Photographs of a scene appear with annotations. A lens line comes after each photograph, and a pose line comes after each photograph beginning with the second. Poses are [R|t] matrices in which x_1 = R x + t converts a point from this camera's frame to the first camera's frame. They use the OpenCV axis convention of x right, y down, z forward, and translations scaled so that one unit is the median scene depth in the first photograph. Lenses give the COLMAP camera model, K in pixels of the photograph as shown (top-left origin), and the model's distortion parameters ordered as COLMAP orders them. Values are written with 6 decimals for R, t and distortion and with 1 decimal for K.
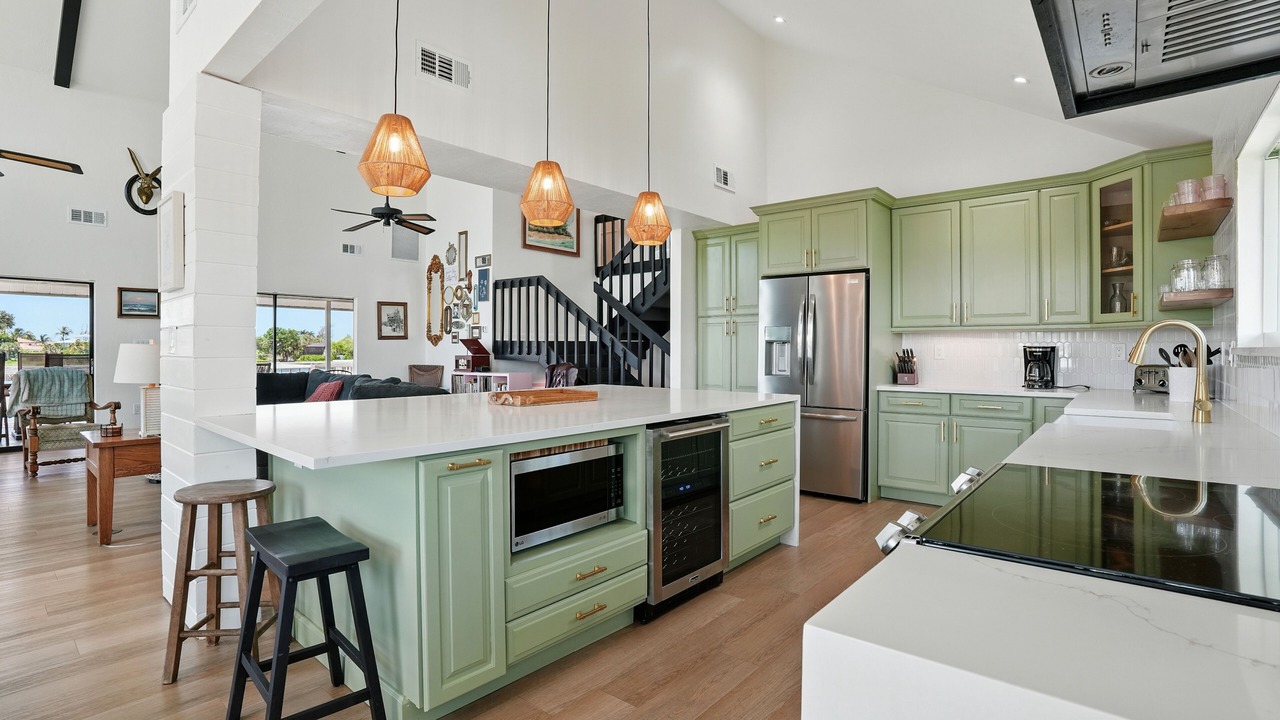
lens RADIAL K [[610.0, 0, 636.5], [0, 610.0, 358.3], [0, 0, 1]] dist [-0.068628, 0.030051]
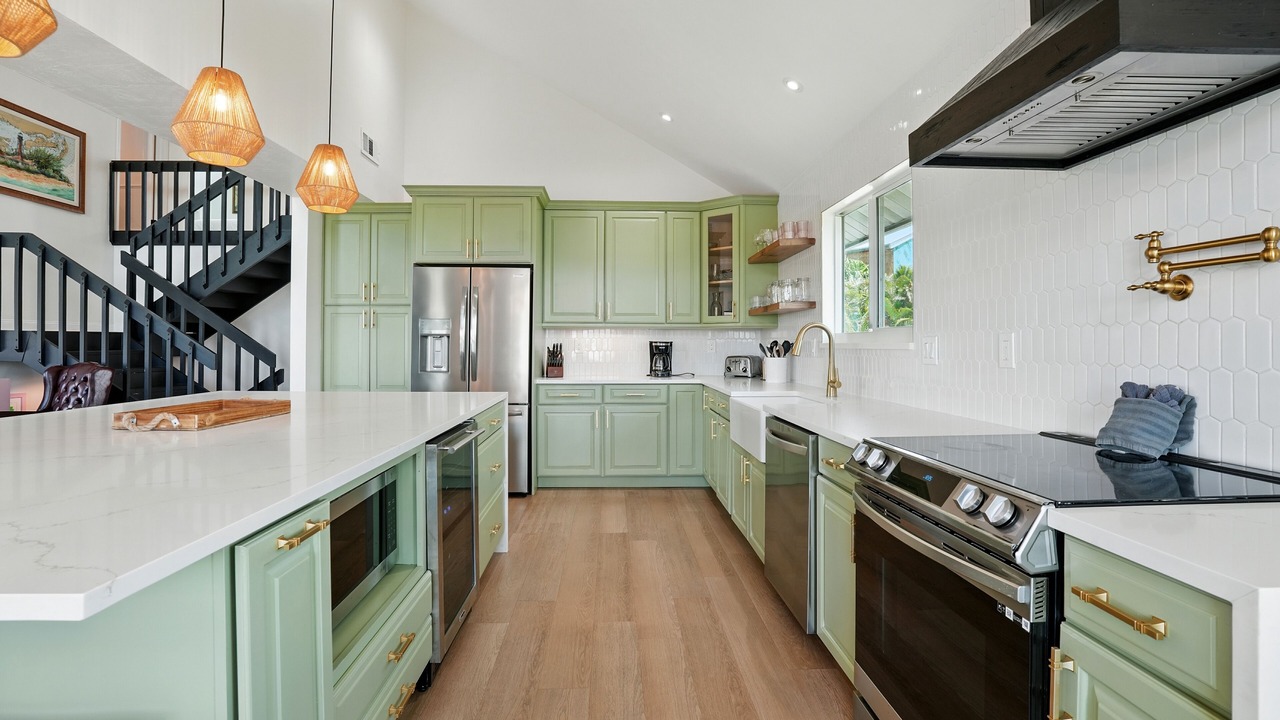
lens RADIAL K [[603.9, 0, 634.8], [0, 603.9, 347.7], [0, 0, 1]] dist [-0.071058, 0.029465]
pose [[0.731649, -0.002423, 0.681677, -0.120300], [0.007772, 0.999958, -0.004787, -0.001564], [-0.681637, 0.008800, 0.731637, 0.093391]]
